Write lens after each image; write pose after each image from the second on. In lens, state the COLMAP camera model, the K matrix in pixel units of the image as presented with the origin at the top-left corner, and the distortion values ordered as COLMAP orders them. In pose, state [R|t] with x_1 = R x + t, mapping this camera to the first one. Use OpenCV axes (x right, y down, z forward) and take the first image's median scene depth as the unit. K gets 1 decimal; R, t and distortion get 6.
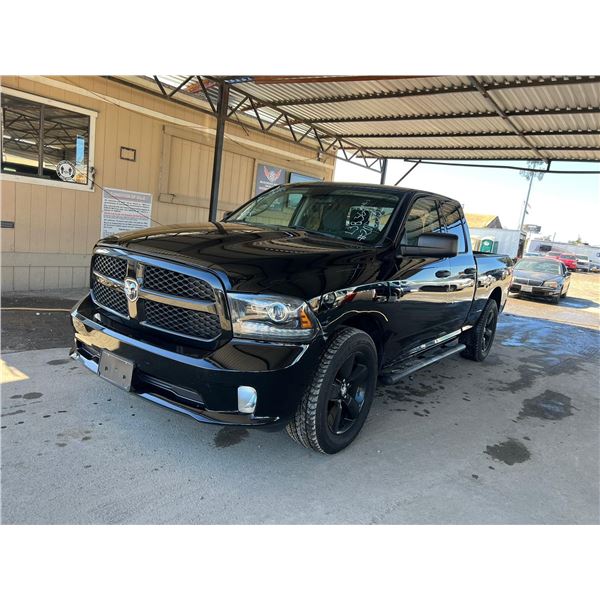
lens RADIAL K [[449.9, 0, 298.2], [0, 449.9, 305.1], [0, 0, 1]] dist [0.034801, -0.035797]
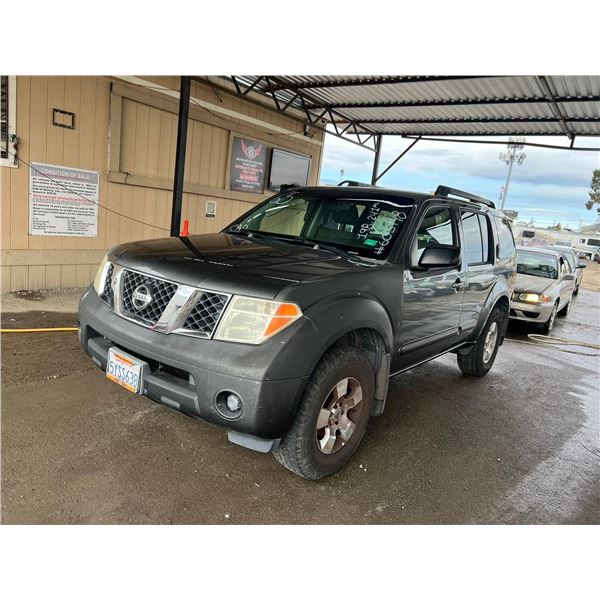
lens RADIAL K [[449.9, 0, 294.8], [0, 449.9, 303.4], [0, 0, 1]] dist [0.034801, -0.035797]
pose [[0.999234, -0.009290, 0.038011, -0.010880], [0.008260, 0.999597, 0.027159, -0.027838], [-0.038248, -0.026825, 0.998908, 0.152281]]
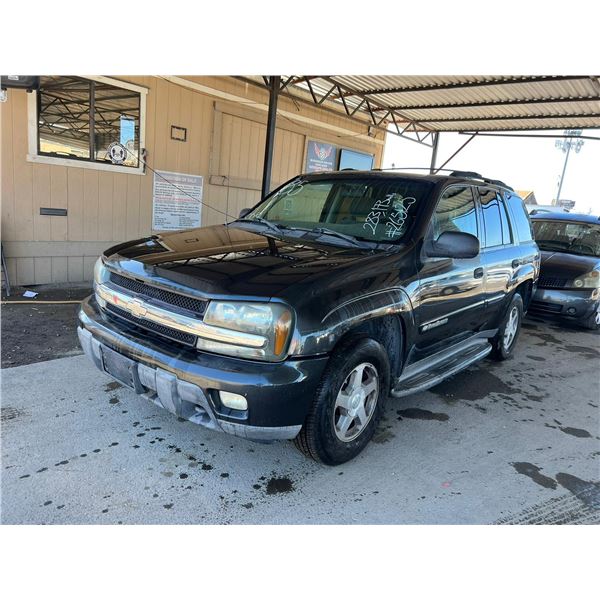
lens RADIAL K [[449.9, 0, 297.5], [0, 449.9, 302.8], [0, 0, 1]] dist [0.034801, -0.035797]
pose [[0.998539, -0.010163, -0.053075, -0.062826], [0.012093, 0.999273, 0.036159, -0.010846], [0.052669, -0.036748, 0.997936, 0.048643]]
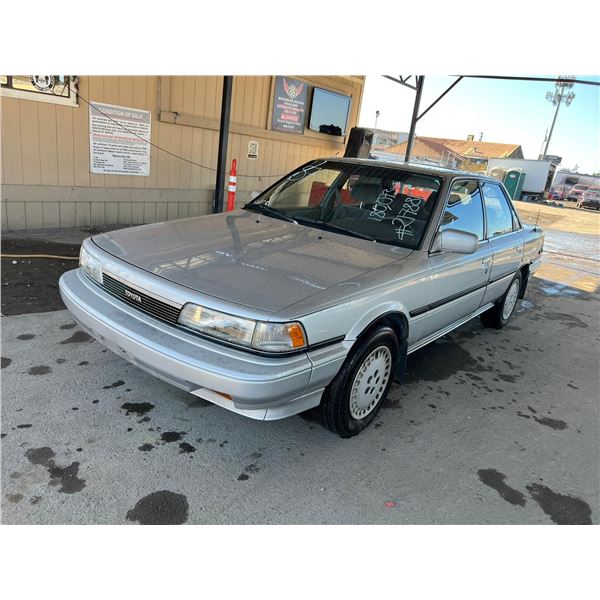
lens RADIAL K [[449.9, 0, 294.4], [0, 449.9, 301.6], [0, 0, 1]] dist [0.034801, -0.035797]
pose [[0.999741, 0.008349, -0.021165, -0.033114], [-0.005393, 0.990684, 0.136071, -0.013565], [0.022104, -0.135921, 0.990473, 0.114503]]
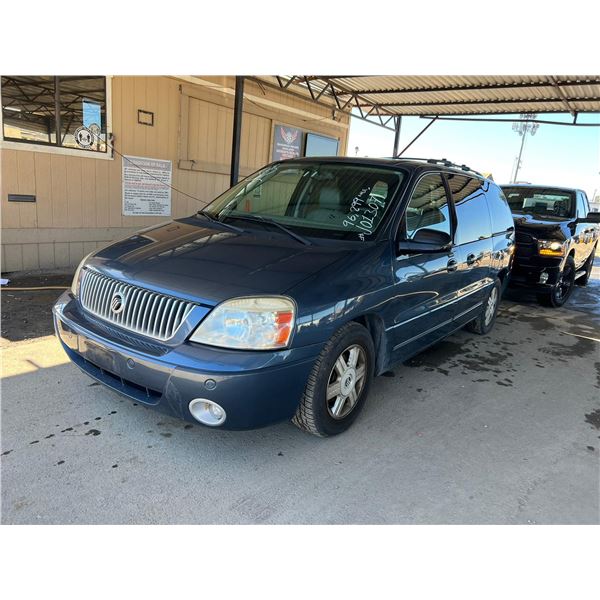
lens RADIAL K [[449.9, 0, 297.1], [0, 449.9, 306.2], [0, 0, 1]] dist [0.034801, -0.035797]
pose [[0.999162, -0.036783, 0.017930, -0.070549], [0.035282, 0.996338, 0.077881, -0.005703], [-0.020729, -0.077183, 0.996801, 0.022359]]
